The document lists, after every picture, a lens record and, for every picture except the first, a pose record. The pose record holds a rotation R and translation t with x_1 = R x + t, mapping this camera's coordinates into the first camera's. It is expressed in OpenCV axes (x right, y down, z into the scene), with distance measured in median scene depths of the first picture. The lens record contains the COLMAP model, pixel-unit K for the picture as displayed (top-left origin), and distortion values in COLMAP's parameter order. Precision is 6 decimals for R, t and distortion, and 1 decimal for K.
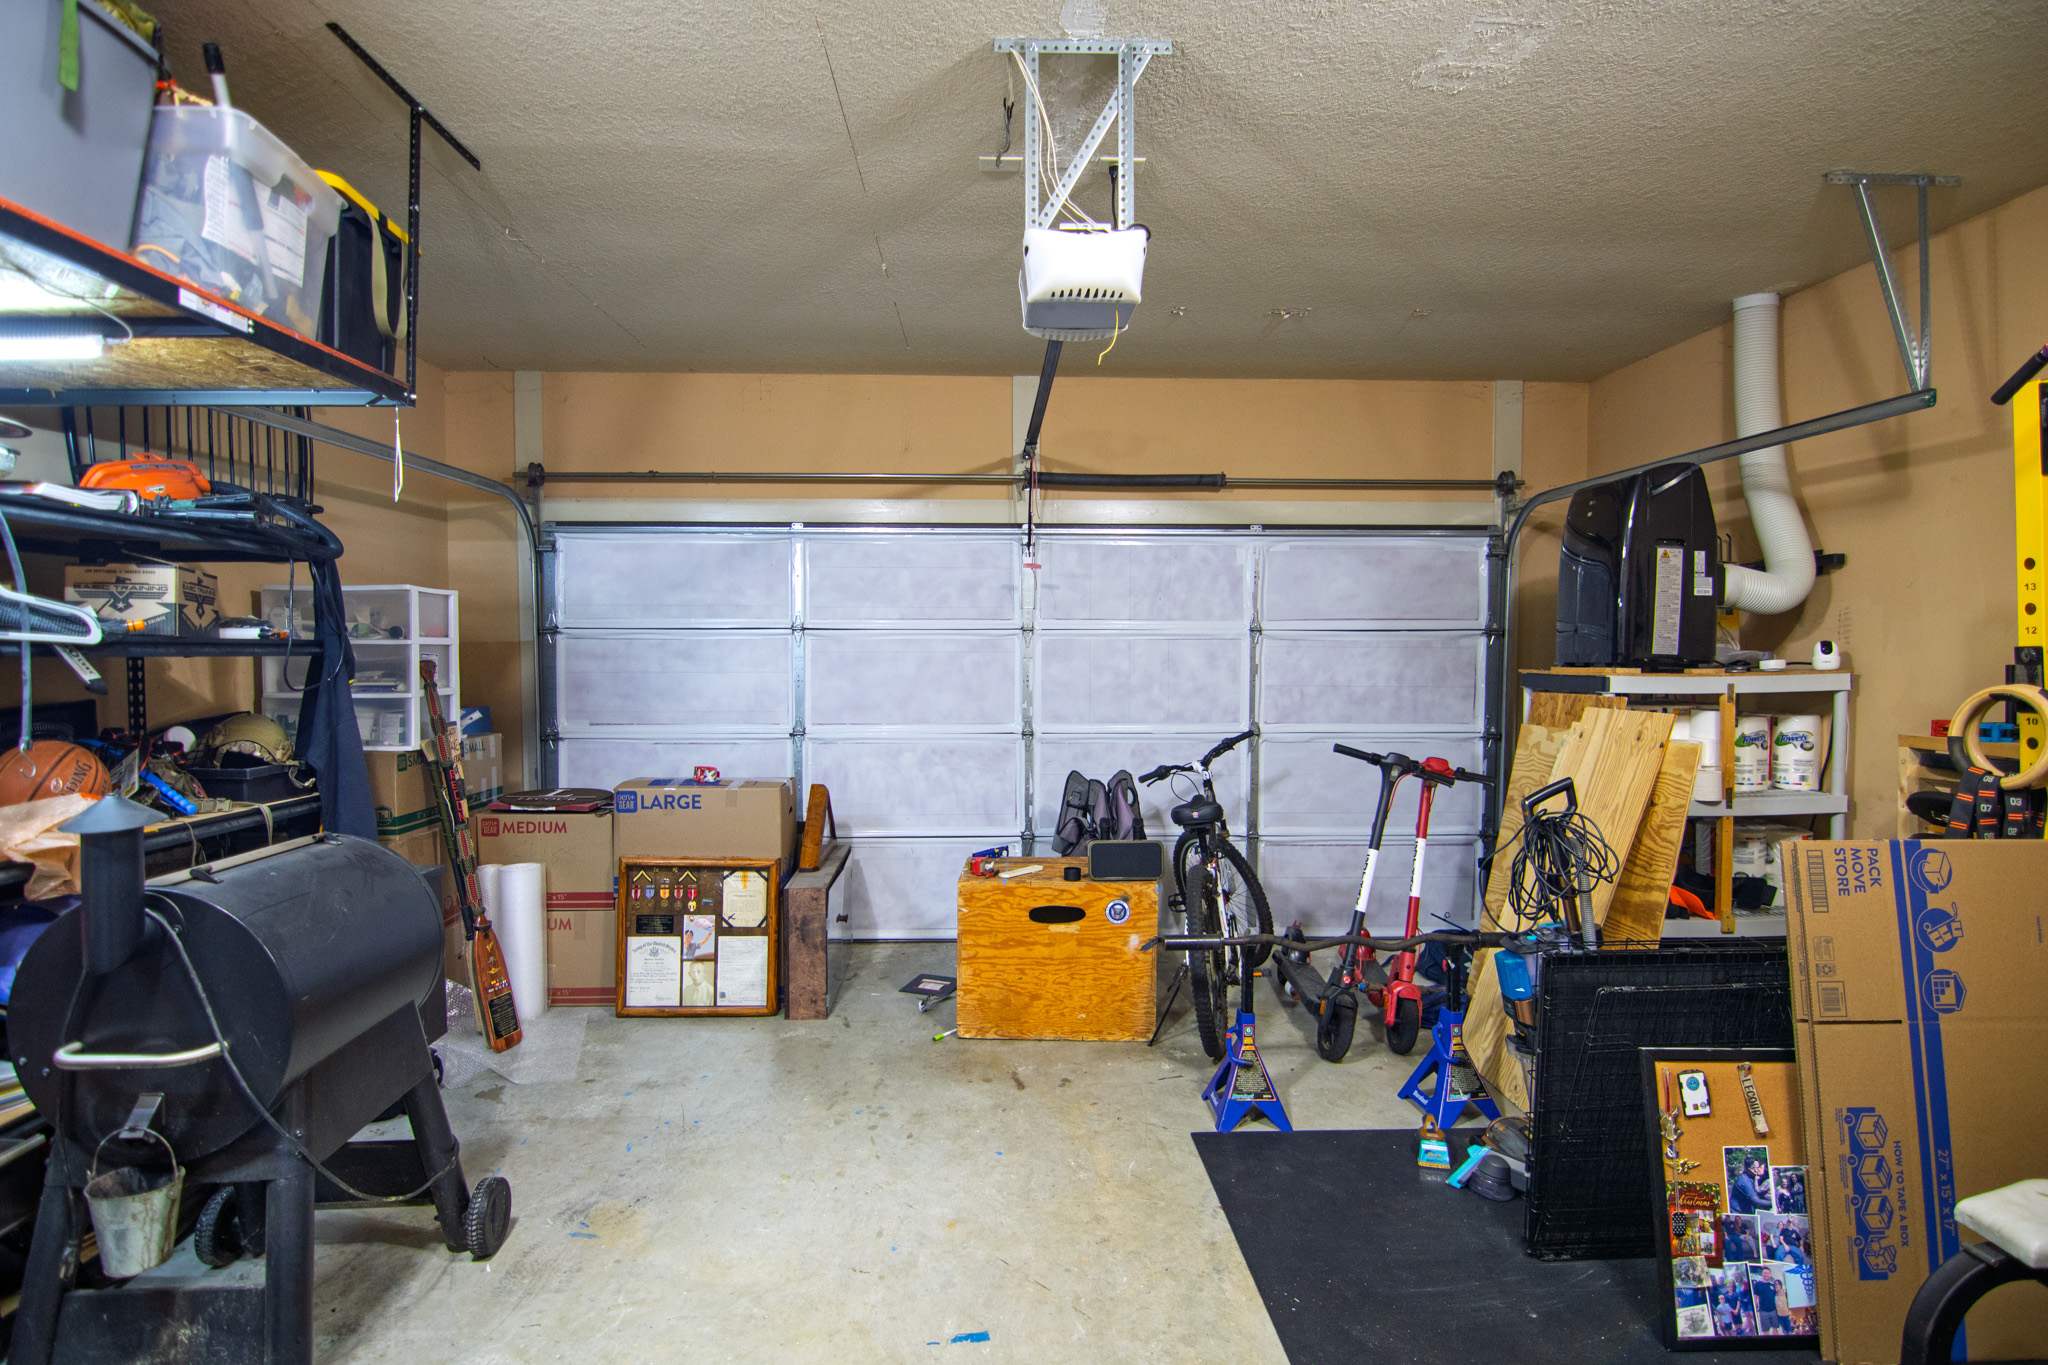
lens RADIAL K [[1055.8, 0, 1014.8], [0, 1055.8, 689.0], [0, 0, 1]] dist [-0.009863, -0.008536]
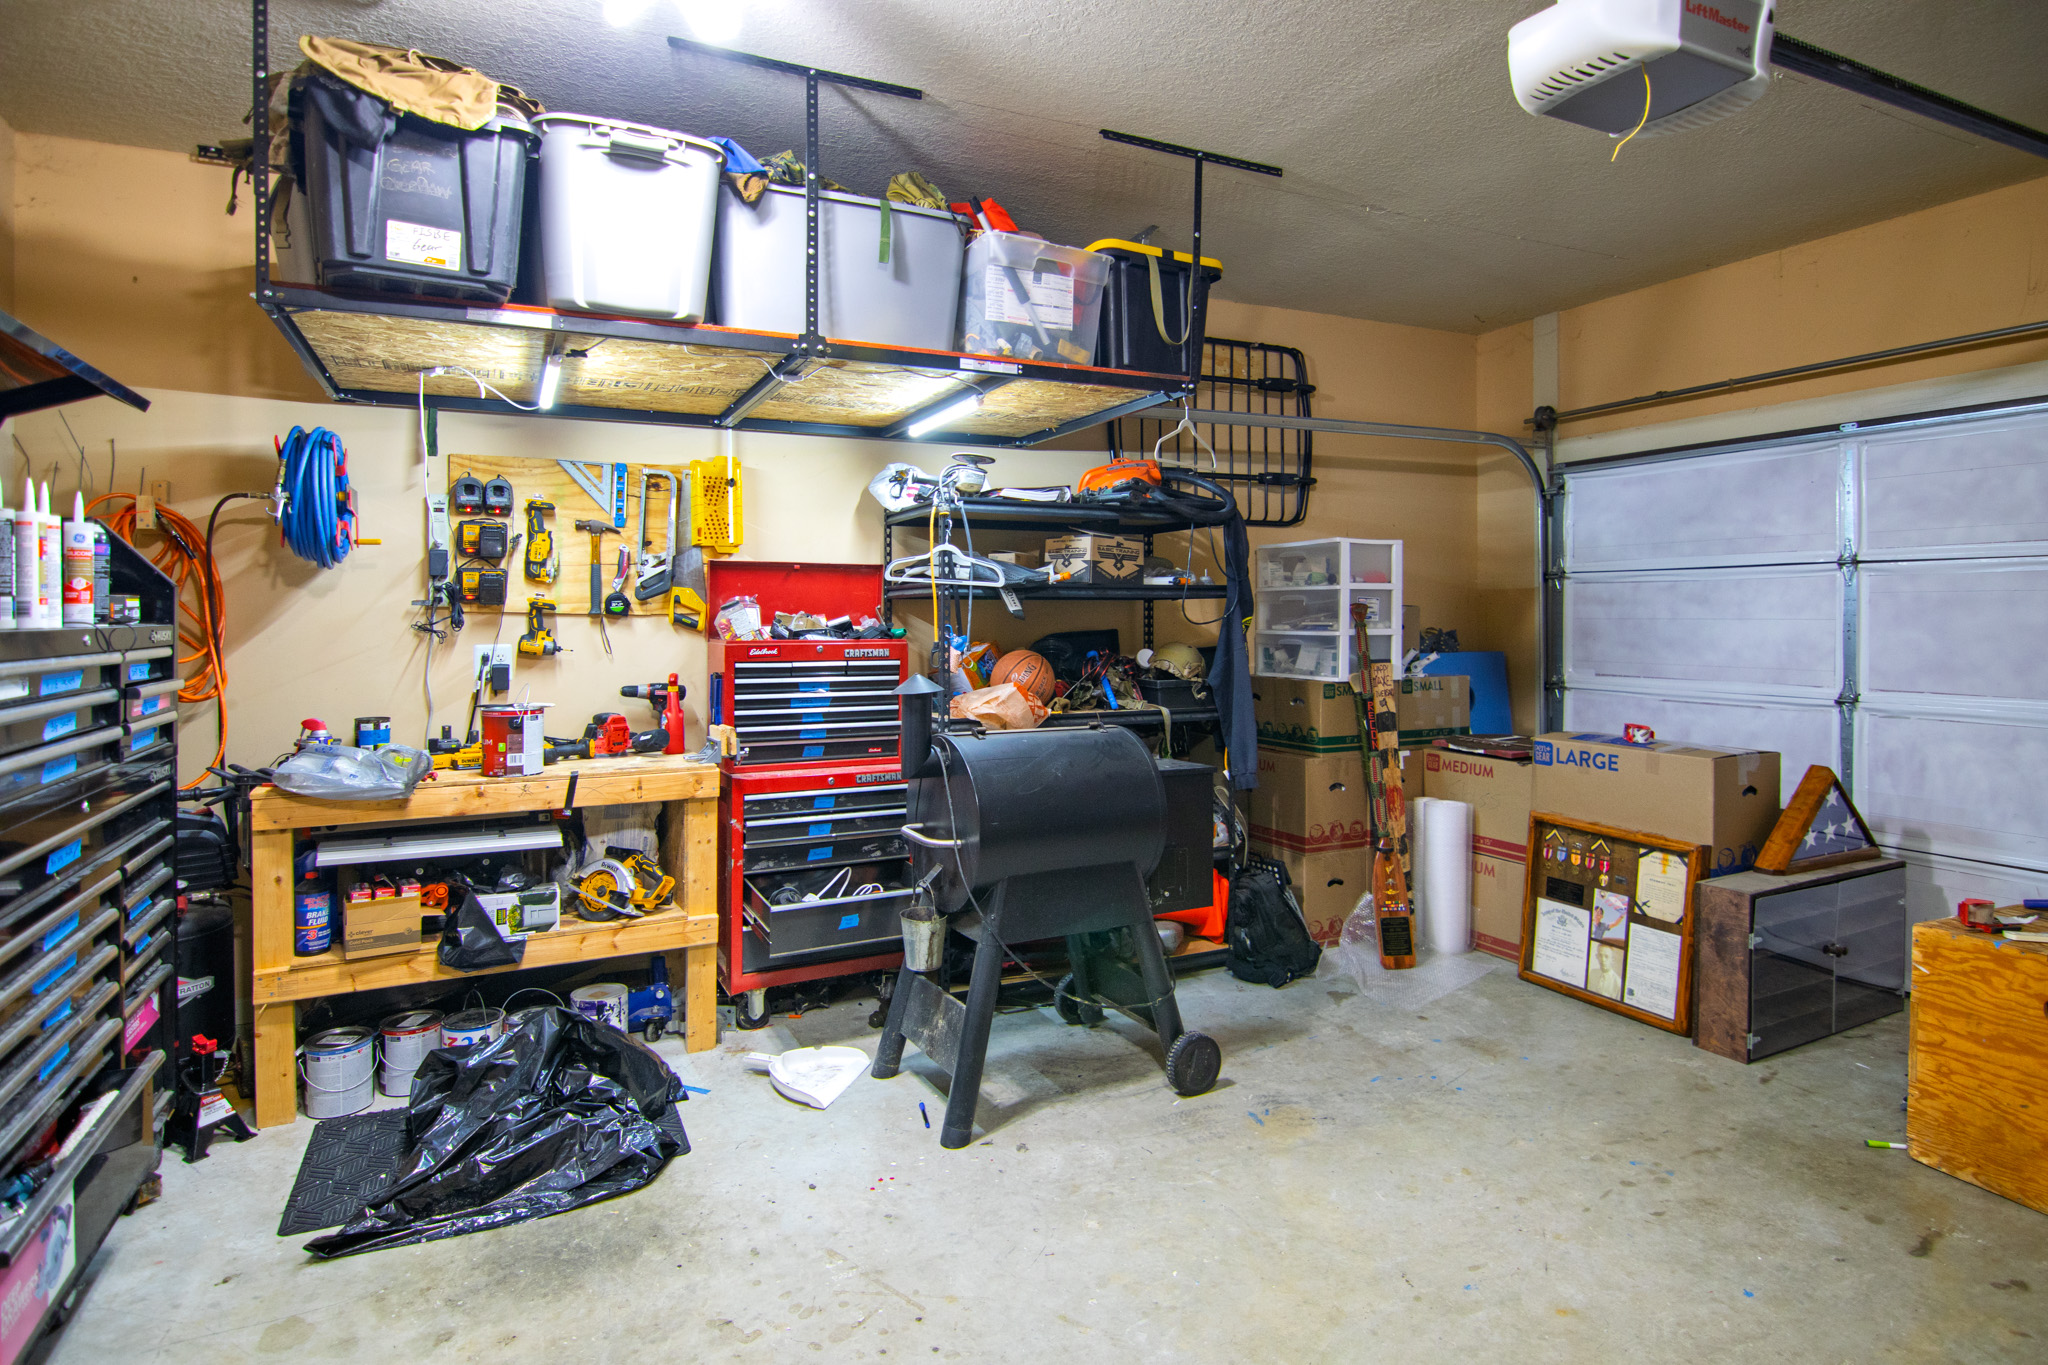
lens RADIAL K [[1055.8, 0, 1016.8], [0, 1055.8, 620.4], [0, 0, 1]] dist [-0.009863, -0.008536]
pose [[0.402356, 0.004225, -0.915474, 0.315662], [-0.029015, 0.999546, -0.008139, 0.010541], [0.915024, 0.029838, 0.402296, 0.199996]]
